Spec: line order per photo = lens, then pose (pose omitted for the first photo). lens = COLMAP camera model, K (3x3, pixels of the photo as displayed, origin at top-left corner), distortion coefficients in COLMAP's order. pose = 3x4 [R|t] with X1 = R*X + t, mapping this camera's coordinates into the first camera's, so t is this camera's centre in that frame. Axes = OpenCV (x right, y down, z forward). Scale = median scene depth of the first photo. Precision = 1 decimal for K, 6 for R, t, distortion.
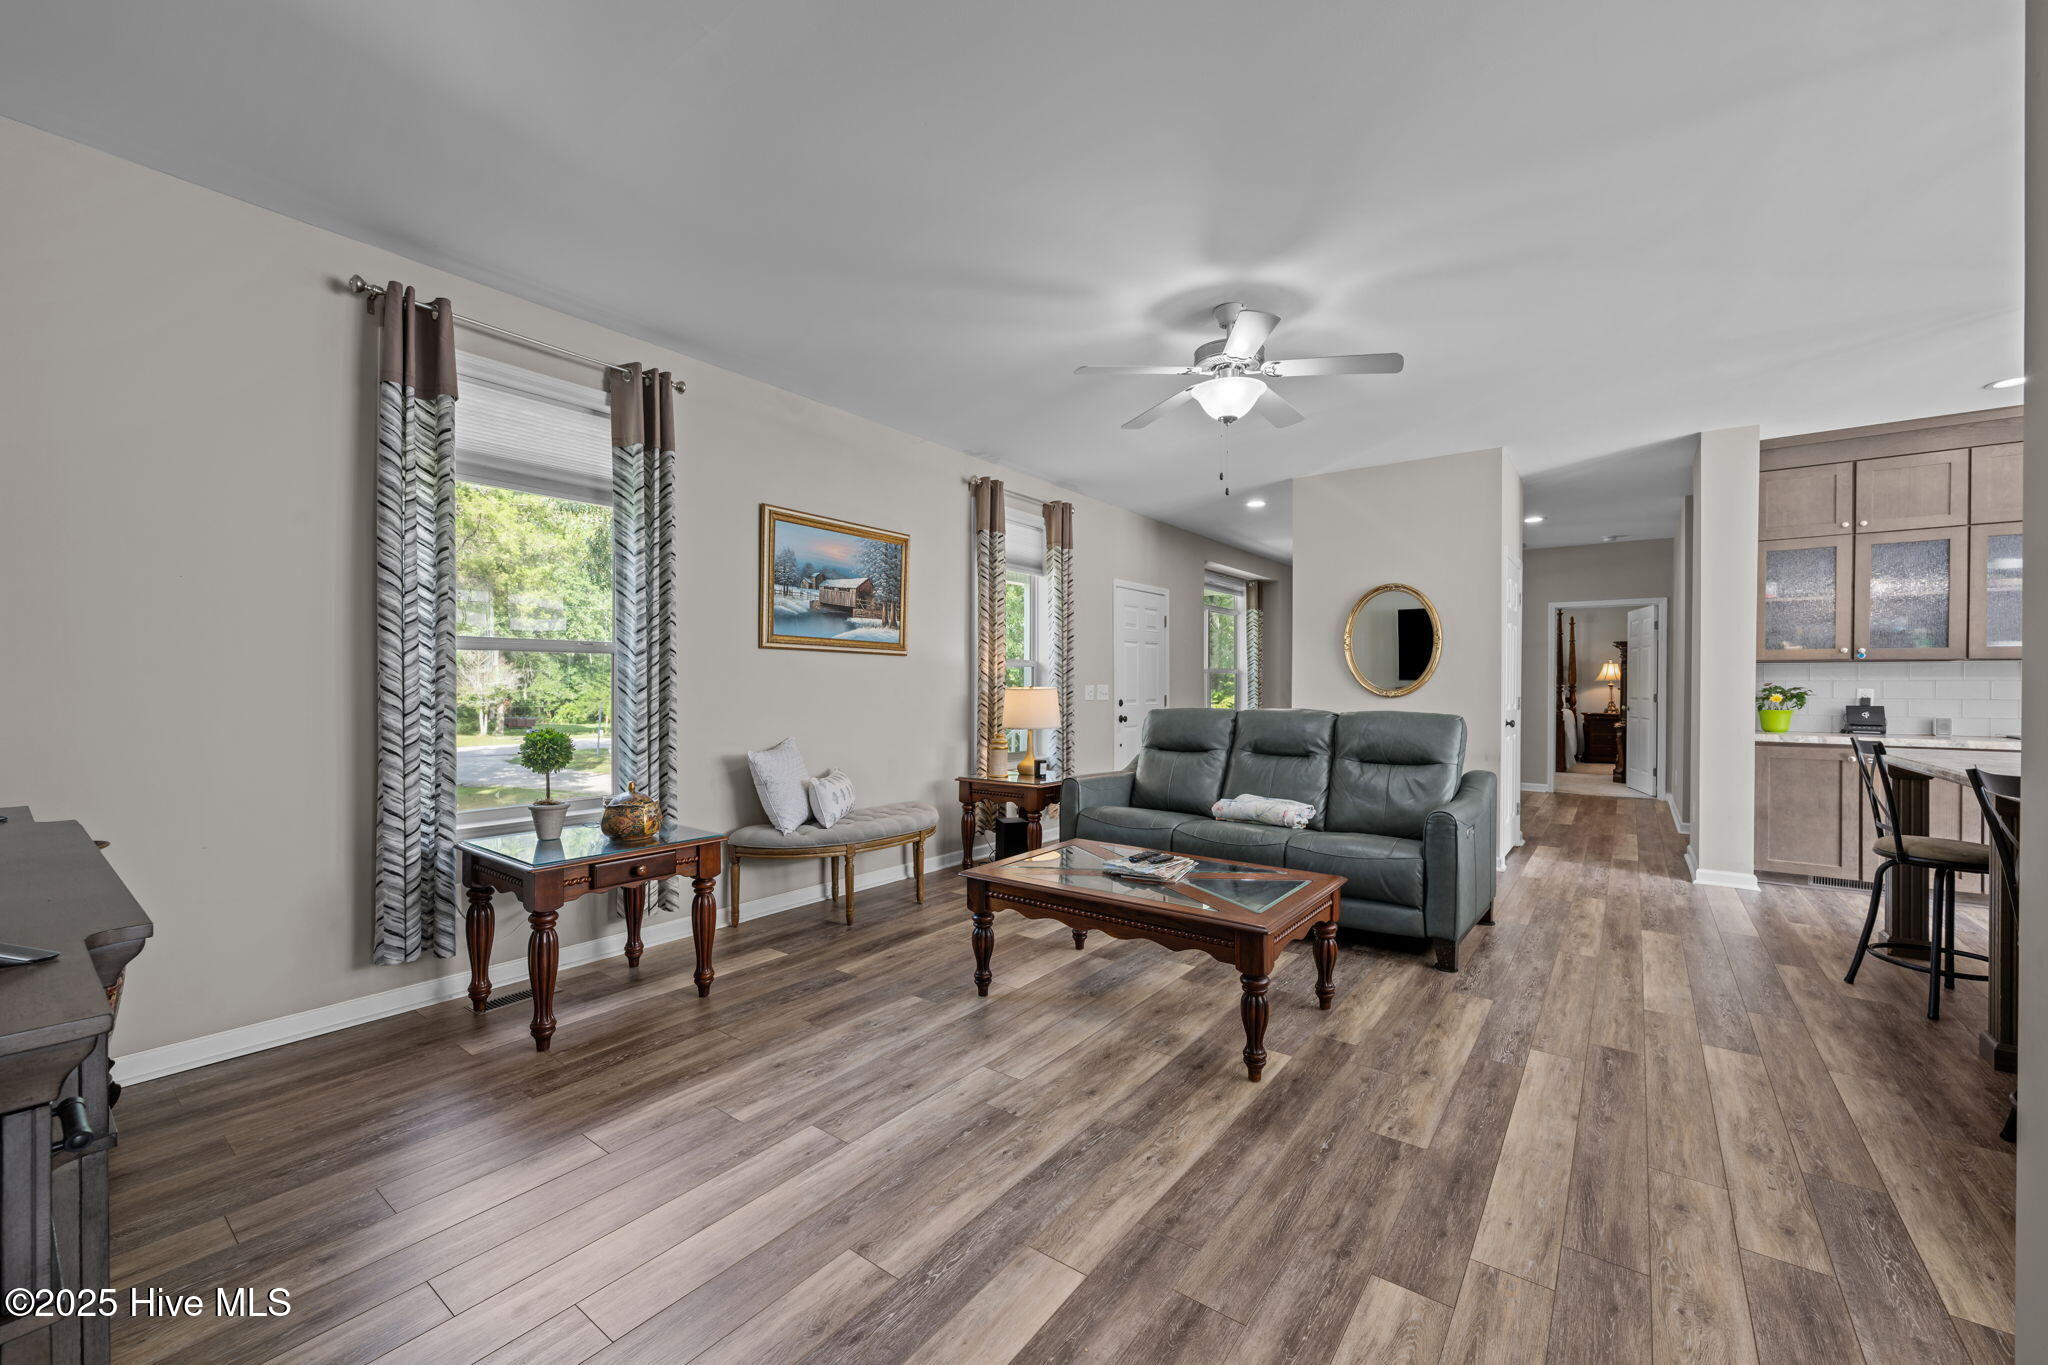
lens RADIAL K [[808.9, 0, 1016.1], [0, 808.9, 689.3], [0, 0, 1]] dist [0.002642, -0.000682]
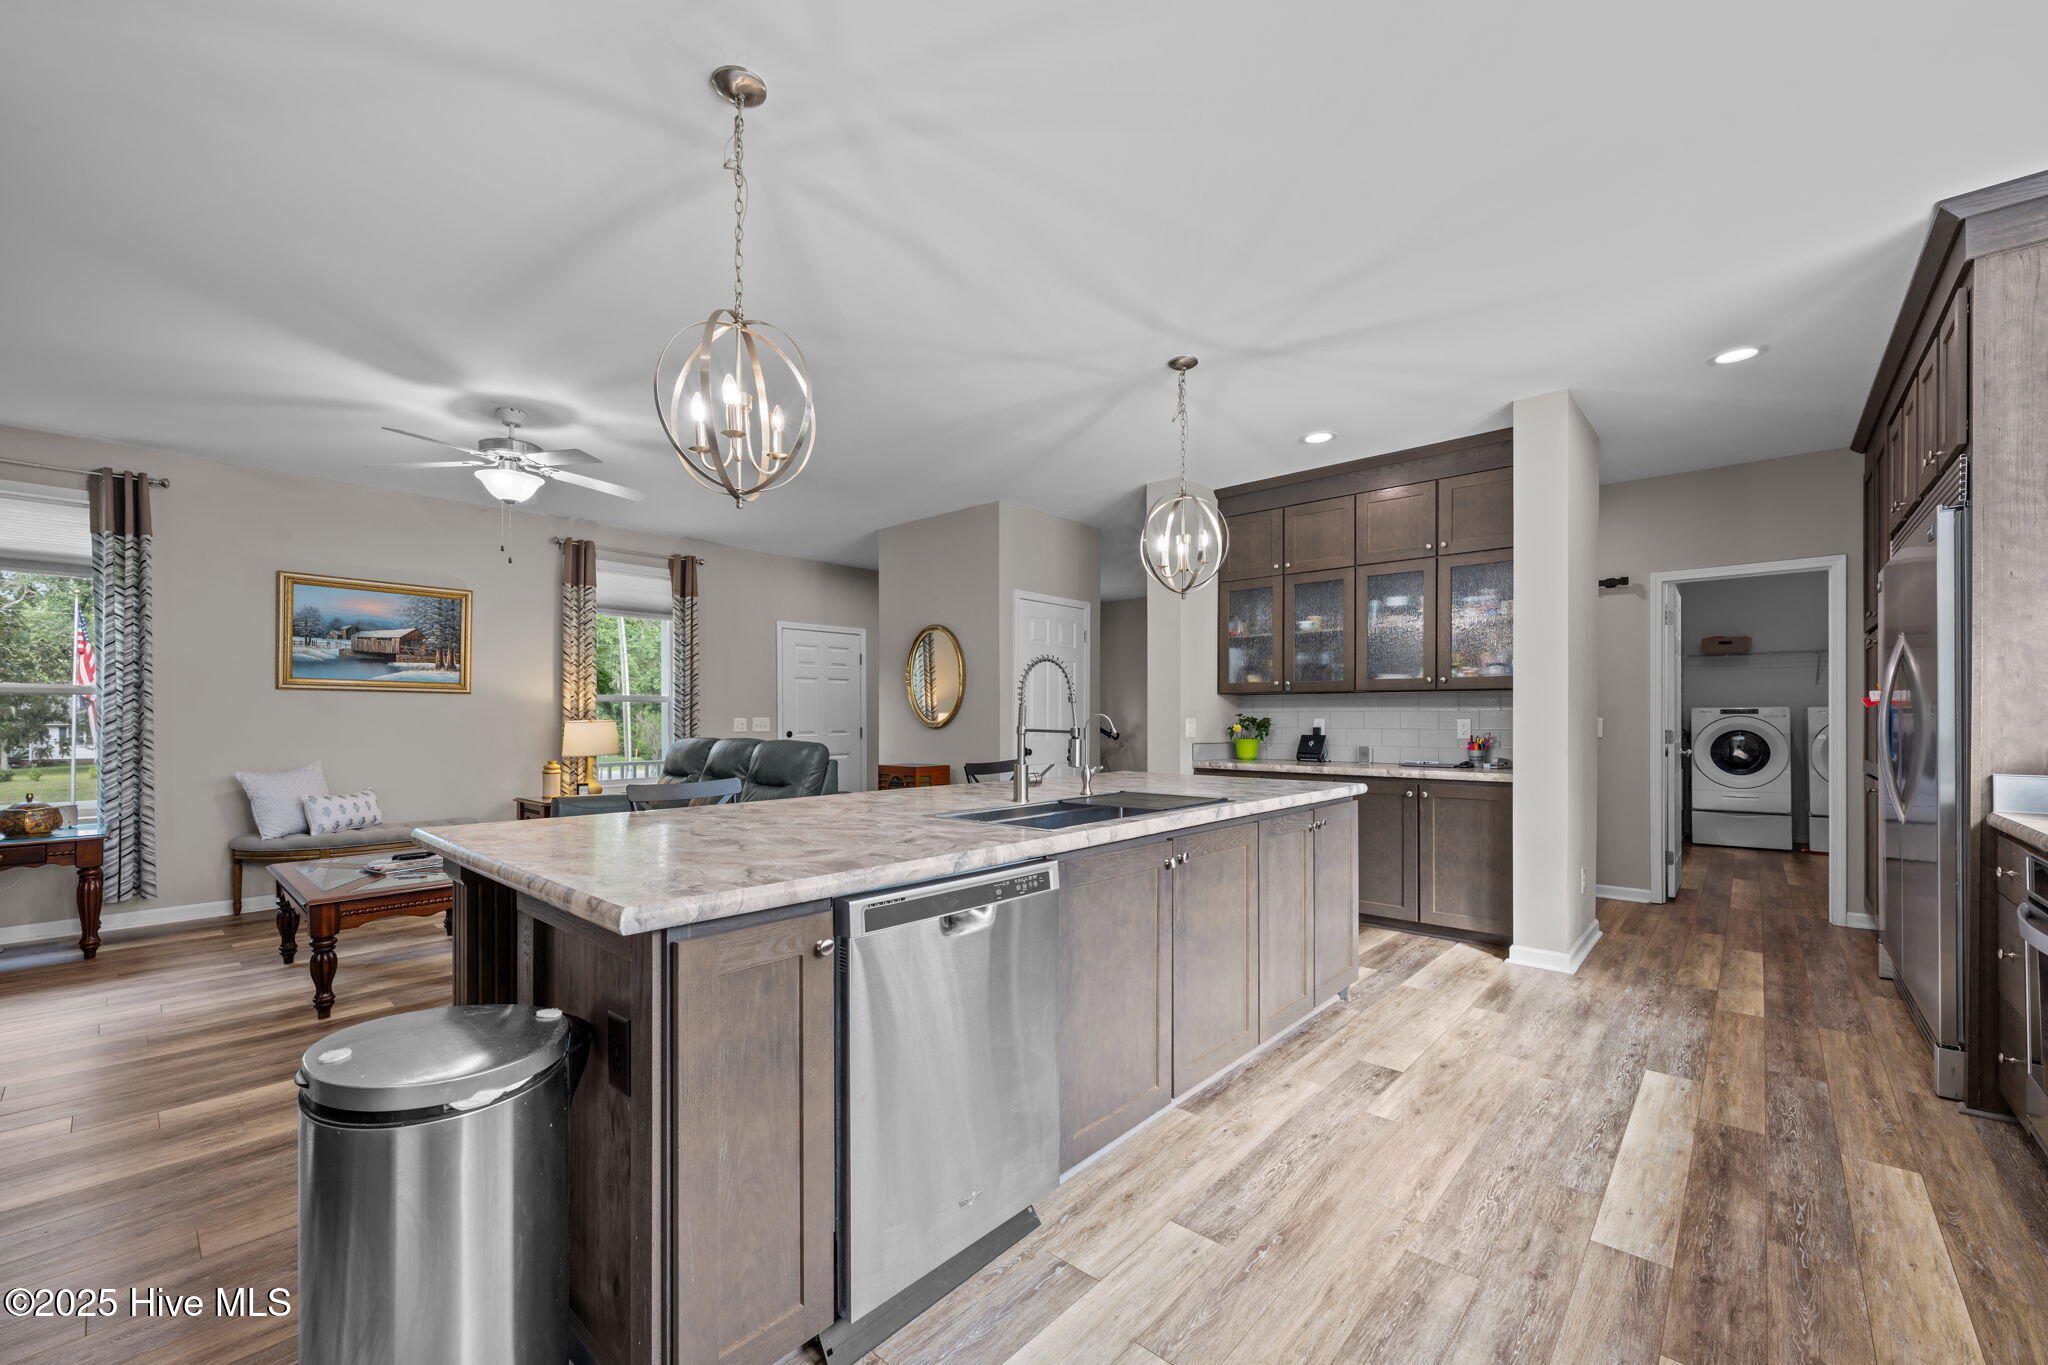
lens RADIAL K [[808.9, 0, 1008.1], [0, 808.9, 685.4], [0, 0, 1]] dist [0.002642, -0.000682]
pose [[0.994607, -0.007524, -0.103438, 1.071447], [0.002647, 0.998882, -0.047202, 0.004946], [0.103677, 0.046673, 0.993515, -0.112667]]
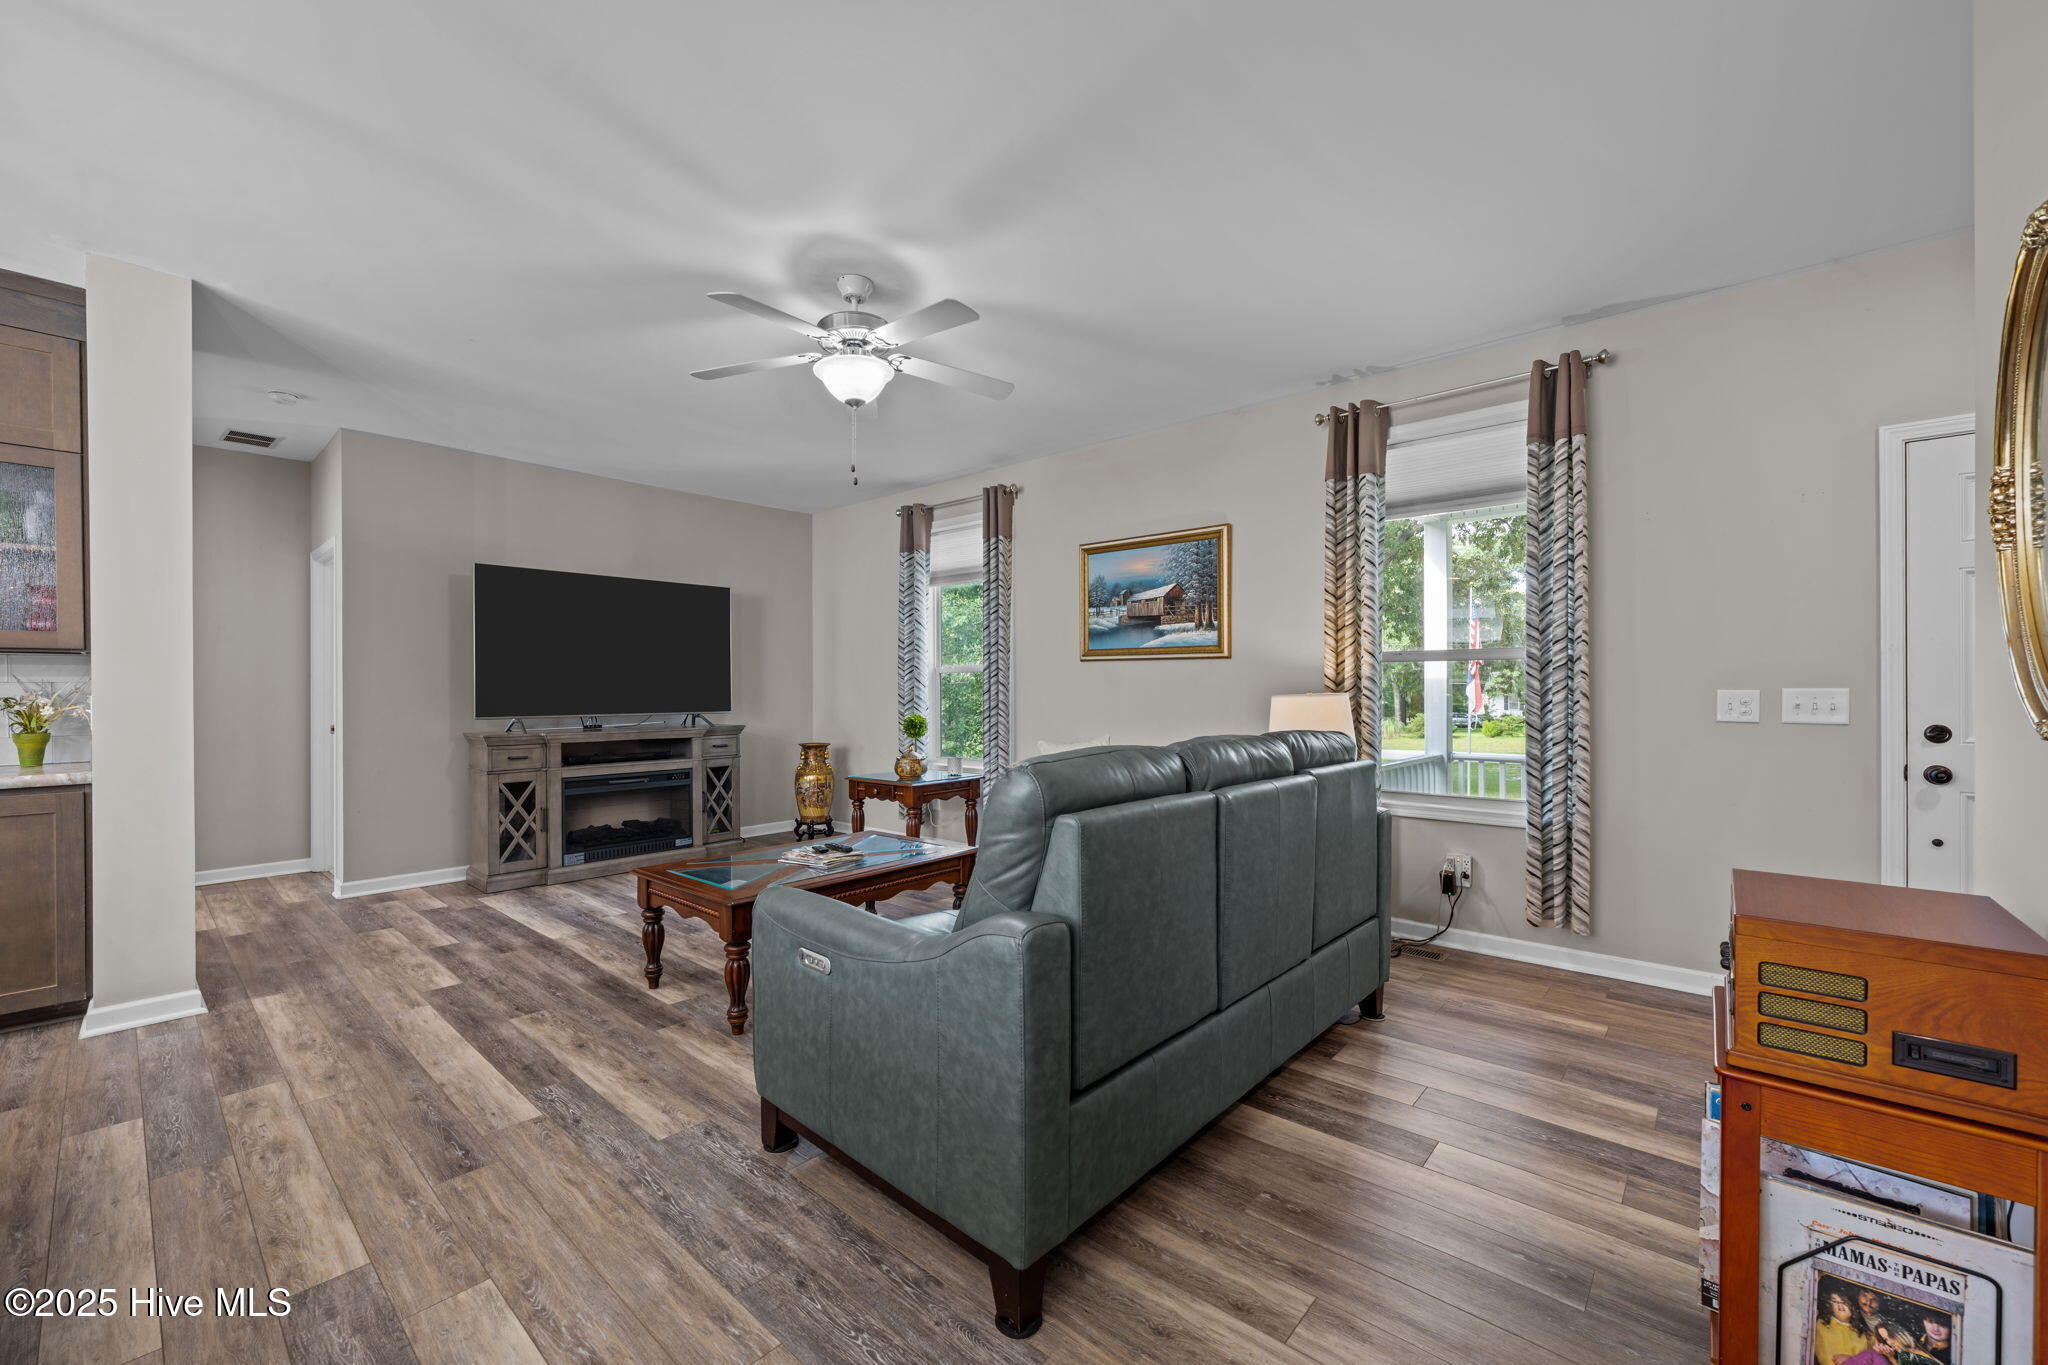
lens RADIAL K [[808.9, 0, 1025.9], [0, 808.9, 693.8], [0, 0, 1]] dist [0.002642, -0.000682]
pose [[-0.070403, 0.002361, -0.997516, 1.099913], [-0.003458, 0.999991, 0.002611, -0.004698], [0.997513, 0.003634, -0.070394, 1.186788]]
